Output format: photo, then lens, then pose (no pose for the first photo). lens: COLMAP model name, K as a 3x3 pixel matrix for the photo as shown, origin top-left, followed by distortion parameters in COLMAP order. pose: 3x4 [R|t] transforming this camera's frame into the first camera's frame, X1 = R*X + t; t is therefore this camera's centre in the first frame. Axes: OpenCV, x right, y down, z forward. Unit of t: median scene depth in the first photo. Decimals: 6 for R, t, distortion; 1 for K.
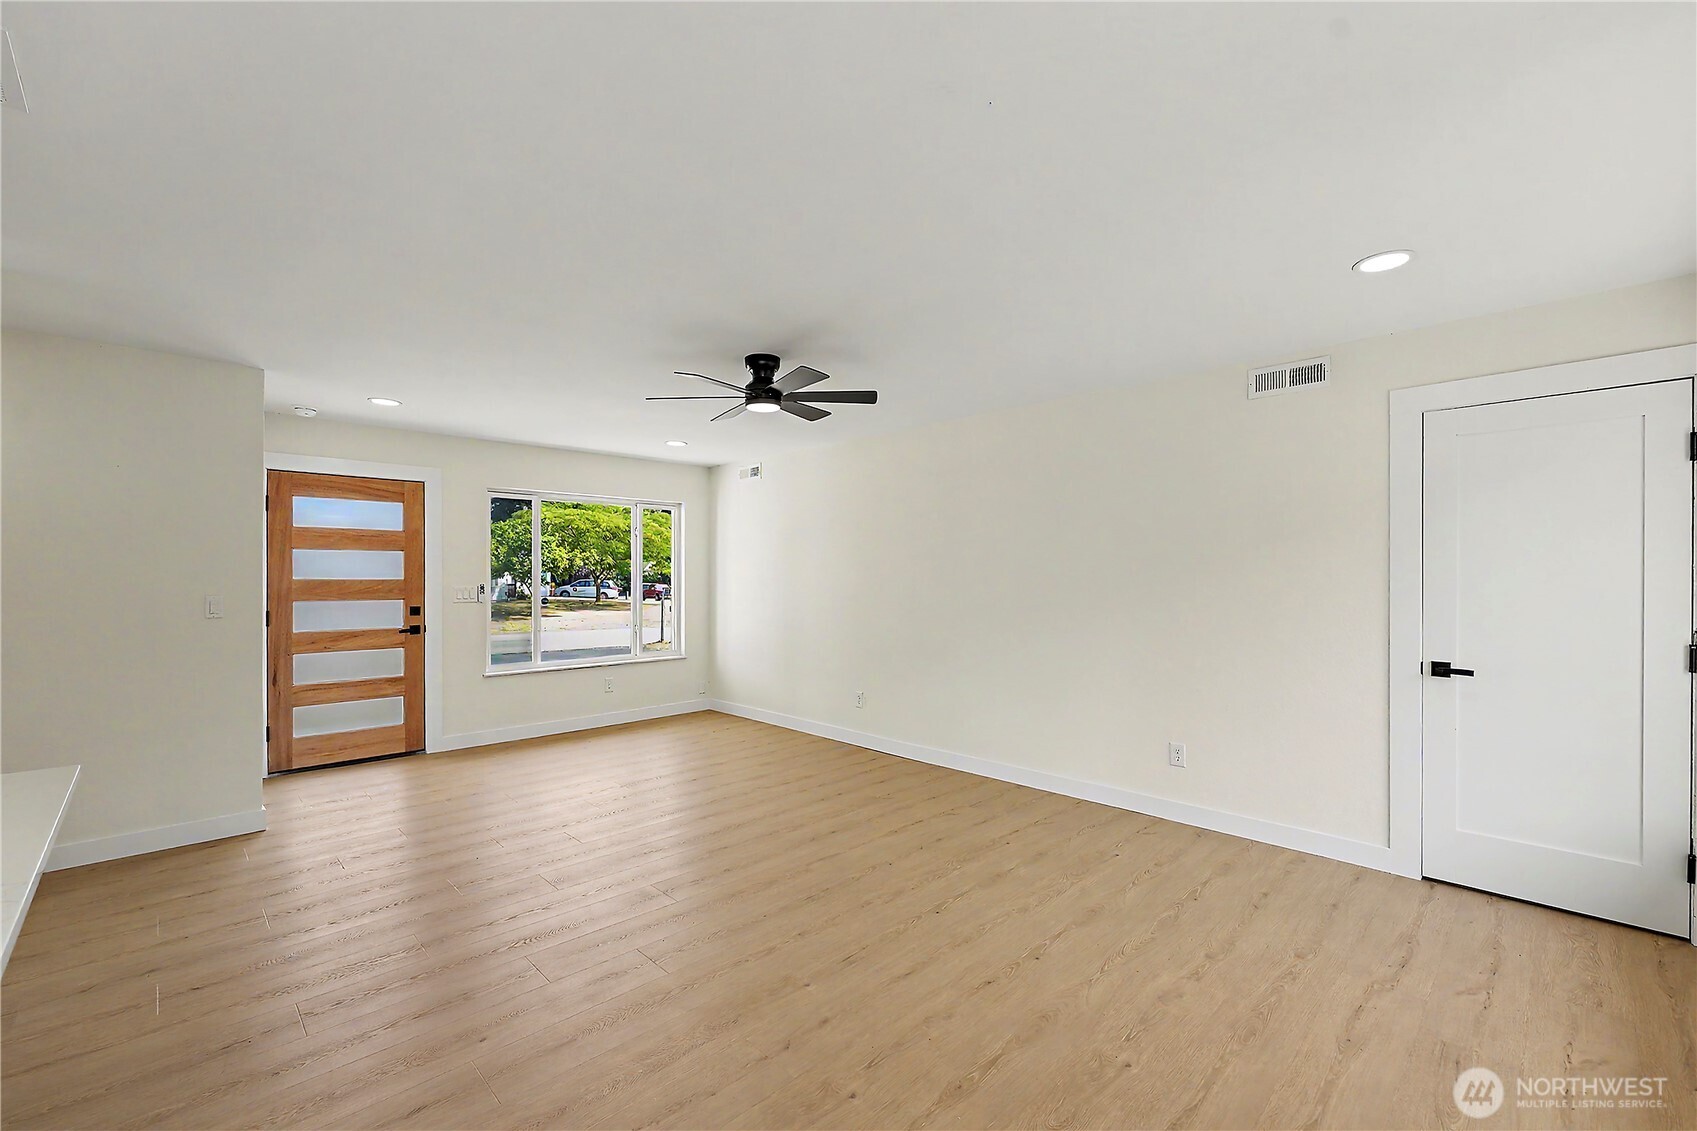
lens RADIAL K [[704.3, 0, 855.6], [0, 704.3, 573.6], [0, 0, 1]] dist [-0.002922, -0.000155]
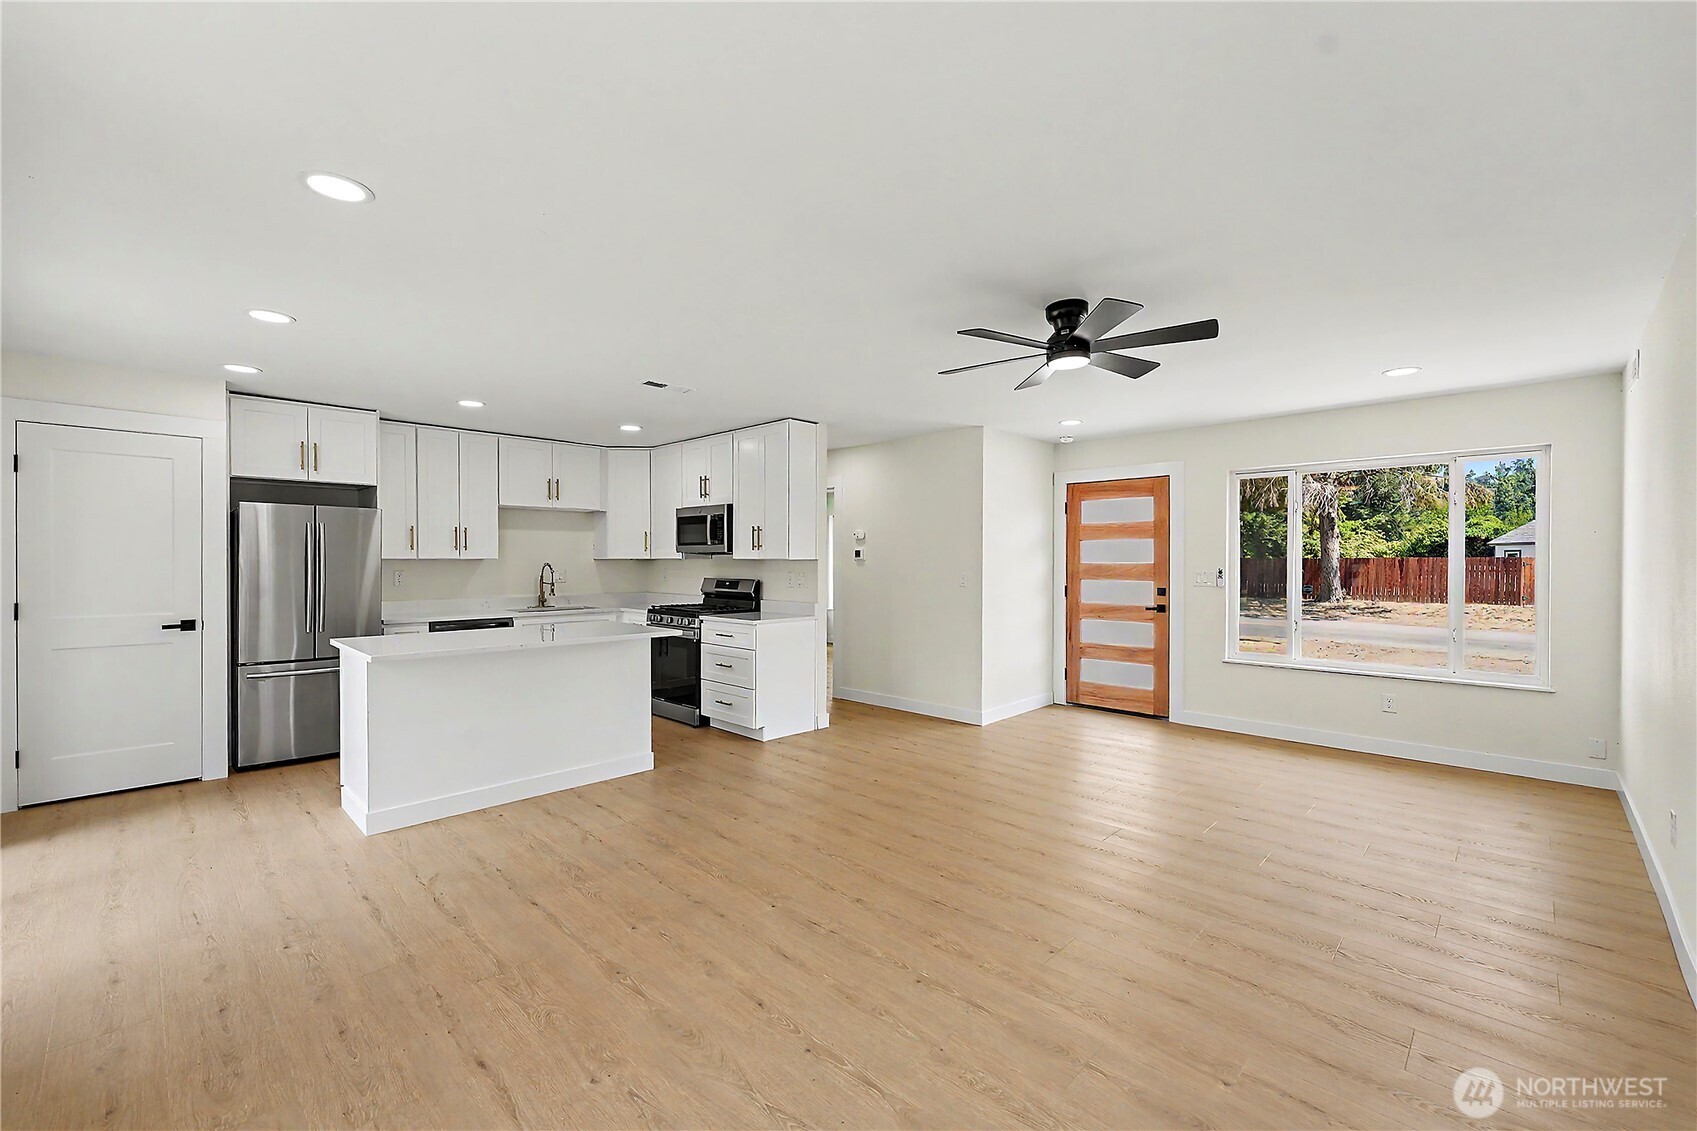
lens RADIAL K [[704.3, 0, 855.6], [0, 704.3, 573.6], [0, 0, 1]] dist [-0.002922, -0.000155]
pose [[0.021460, 0.018574, -0.999597, 0.494794], [0.001358, 0.999826, 0.018607, 0.002482], [0.999769, -0.001756, 0.021431, 0.499077]]
